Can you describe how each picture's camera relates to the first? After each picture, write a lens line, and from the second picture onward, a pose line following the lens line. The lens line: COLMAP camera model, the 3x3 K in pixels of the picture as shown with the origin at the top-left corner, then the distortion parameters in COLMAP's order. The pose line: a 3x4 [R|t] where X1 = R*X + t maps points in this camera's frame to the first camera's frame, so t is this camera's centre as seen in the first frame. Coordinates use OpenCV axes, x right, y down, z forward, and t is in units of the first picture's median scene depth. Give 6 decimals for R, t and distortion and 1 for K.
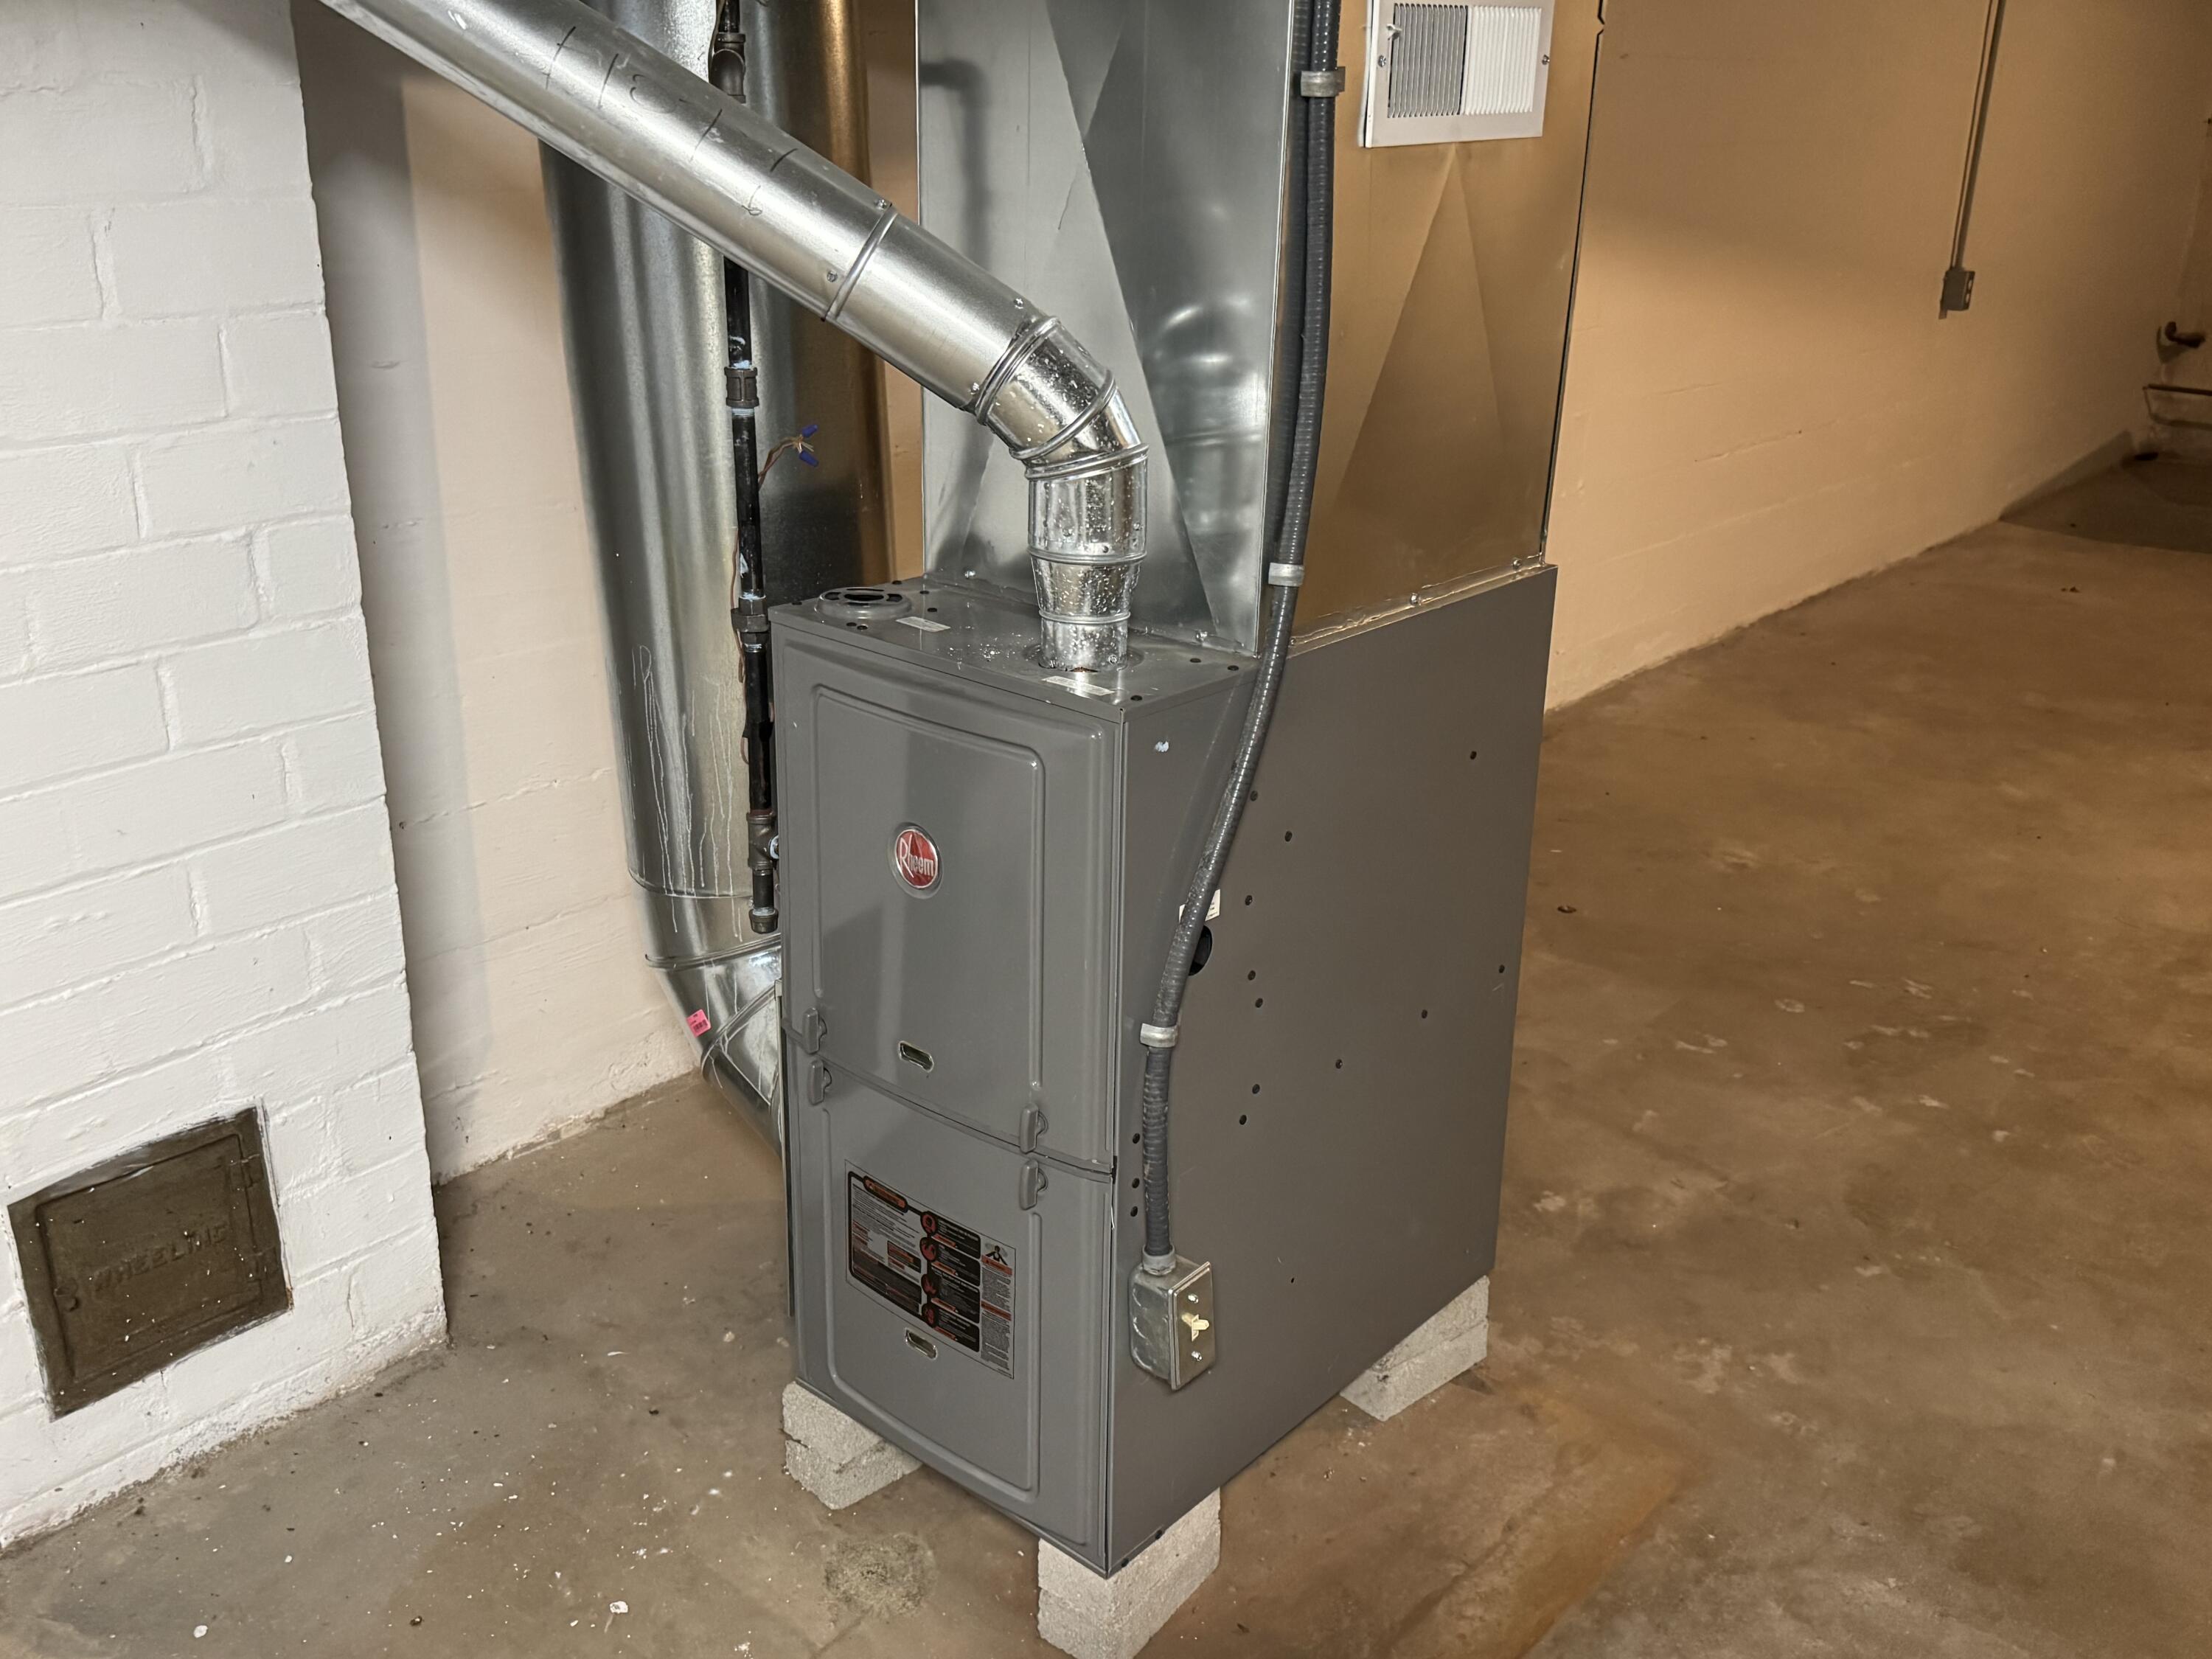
lens RADIAL K [[2009.1, 0, 1117.0], [0, 2009.1, 850.3], [0, 0, 1]] dist [0.014796, 0.000000]
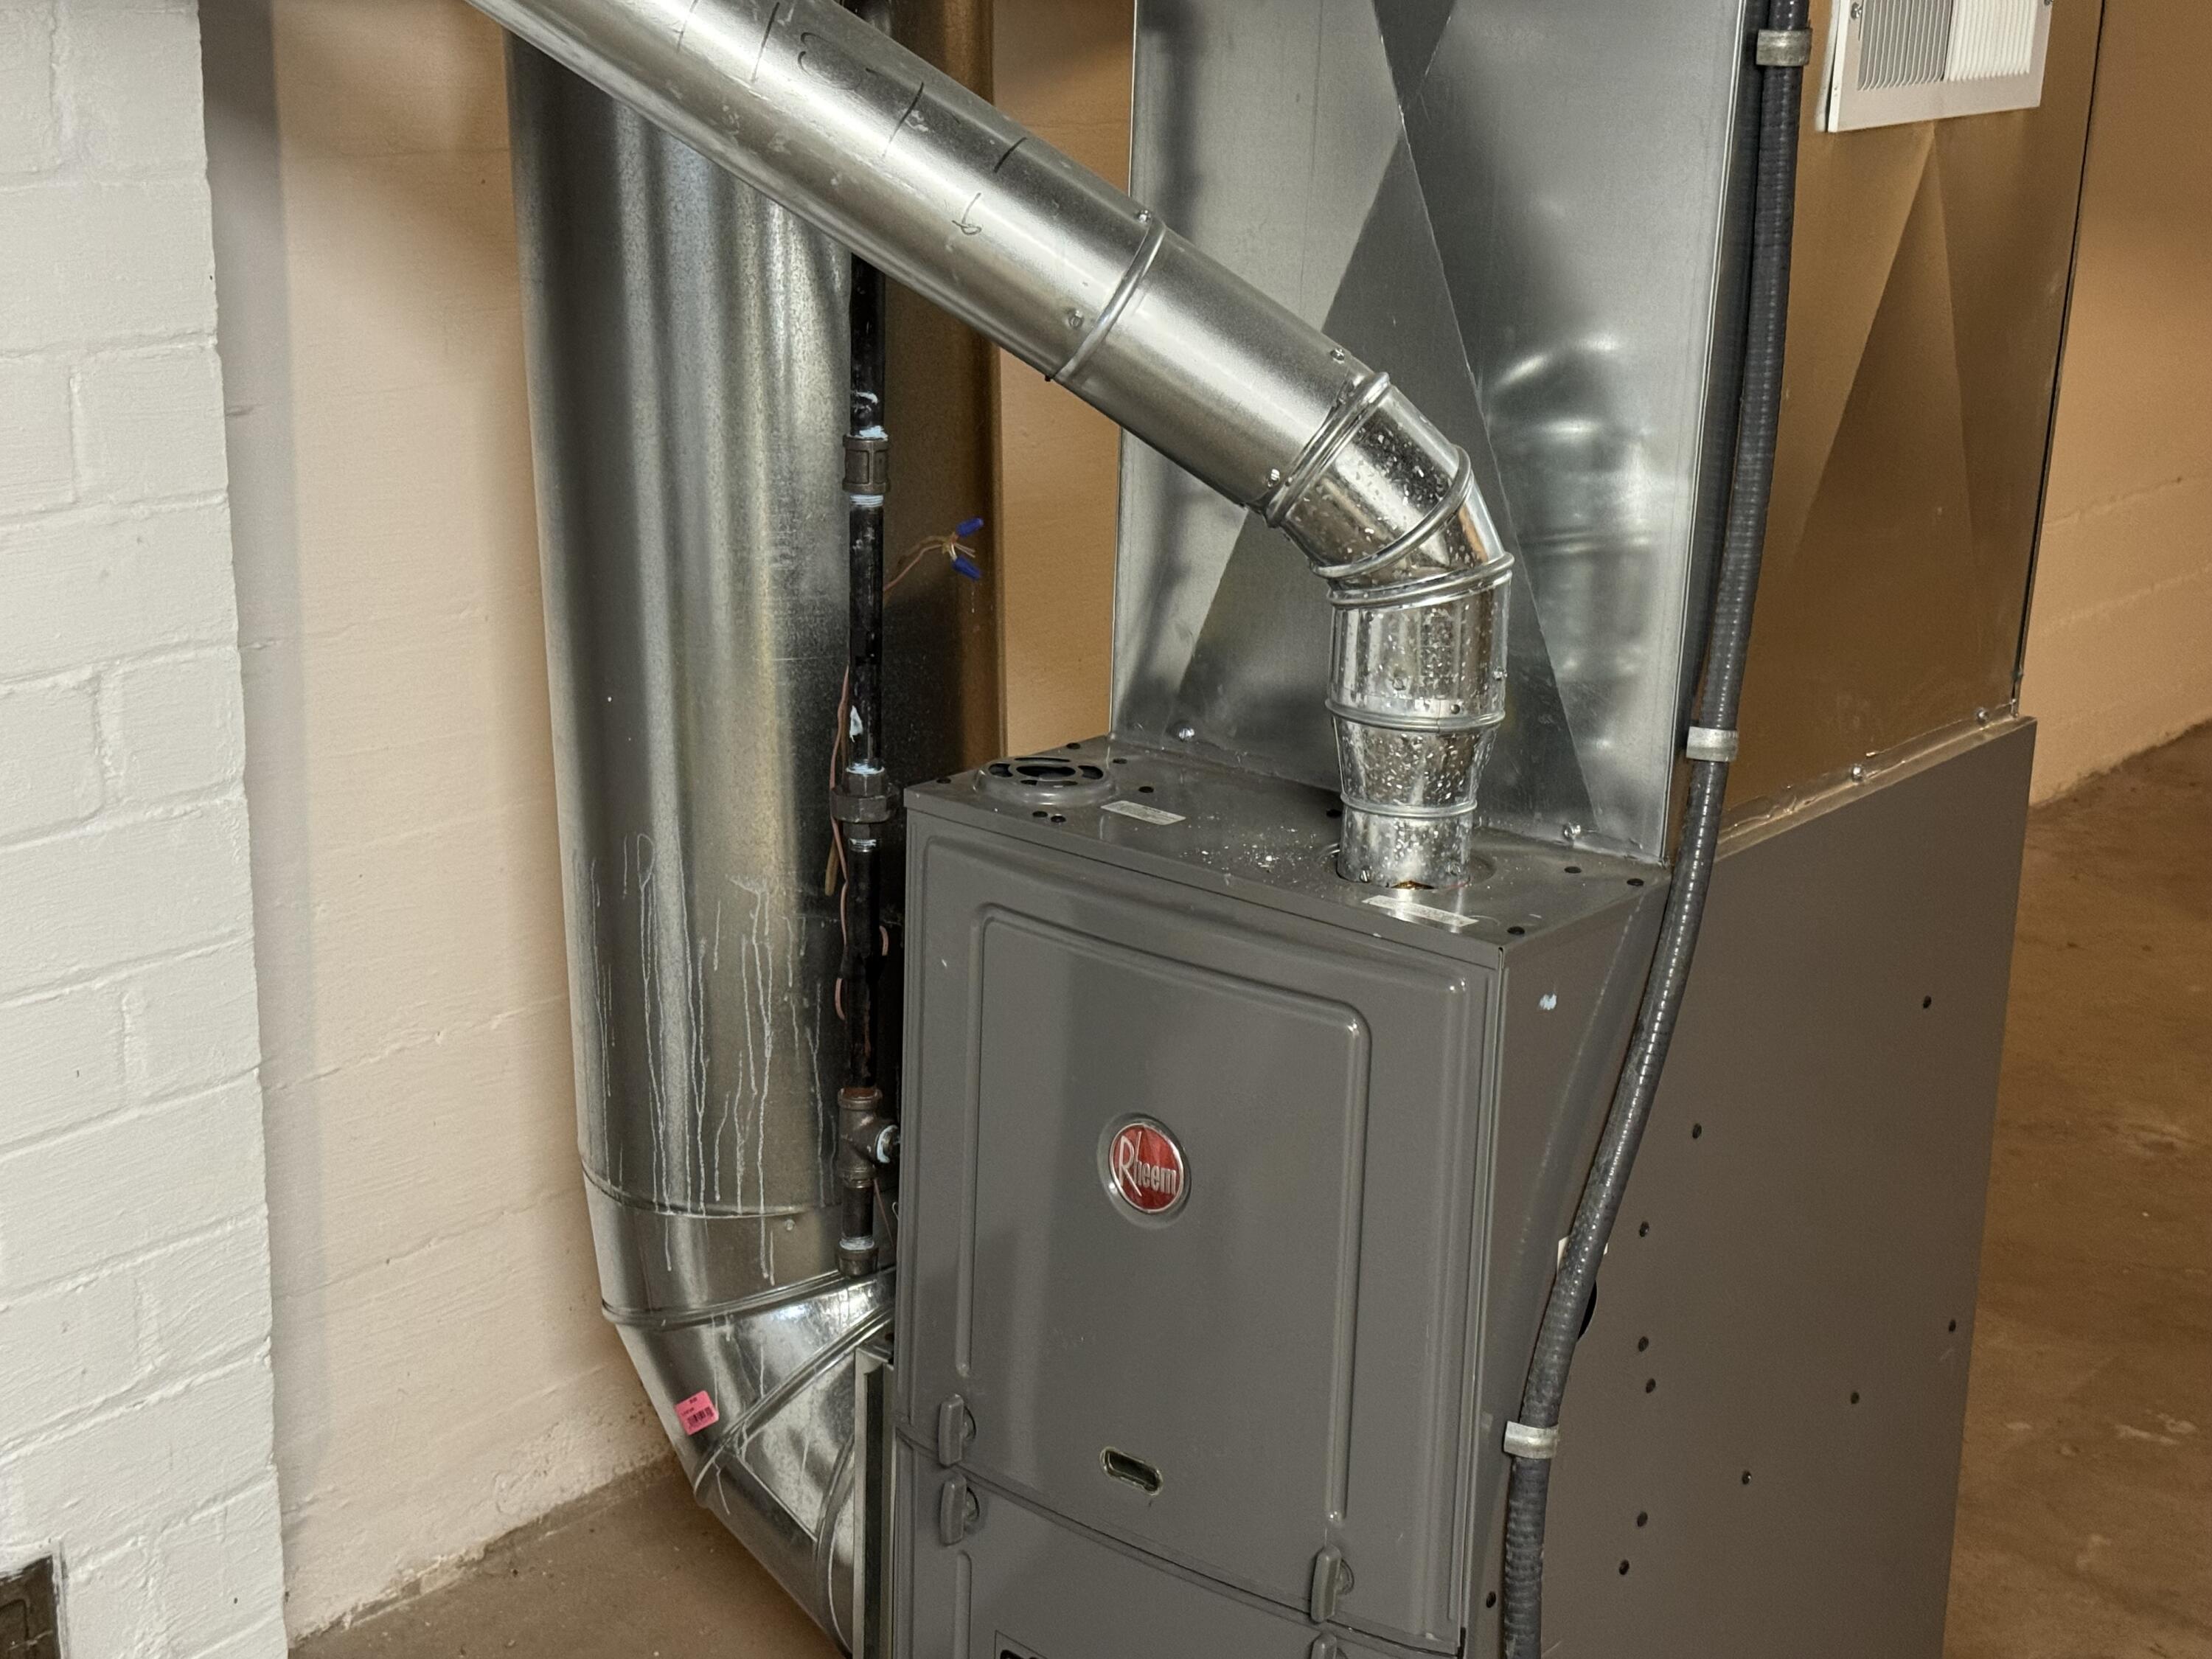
lens RADIAL K [[3139.2, 0, 1108.6], [0, 3139.2, 816.7], [0, 0, 1]] dist [0.070567, 0.000000]
pose [[0.999491, -0.001222, 0.031871, -0.134240], [0.004080, 0.995953, -0.089786, -0.016592], [-0.031633, 0.089870, 0.995451, -0.041578]]
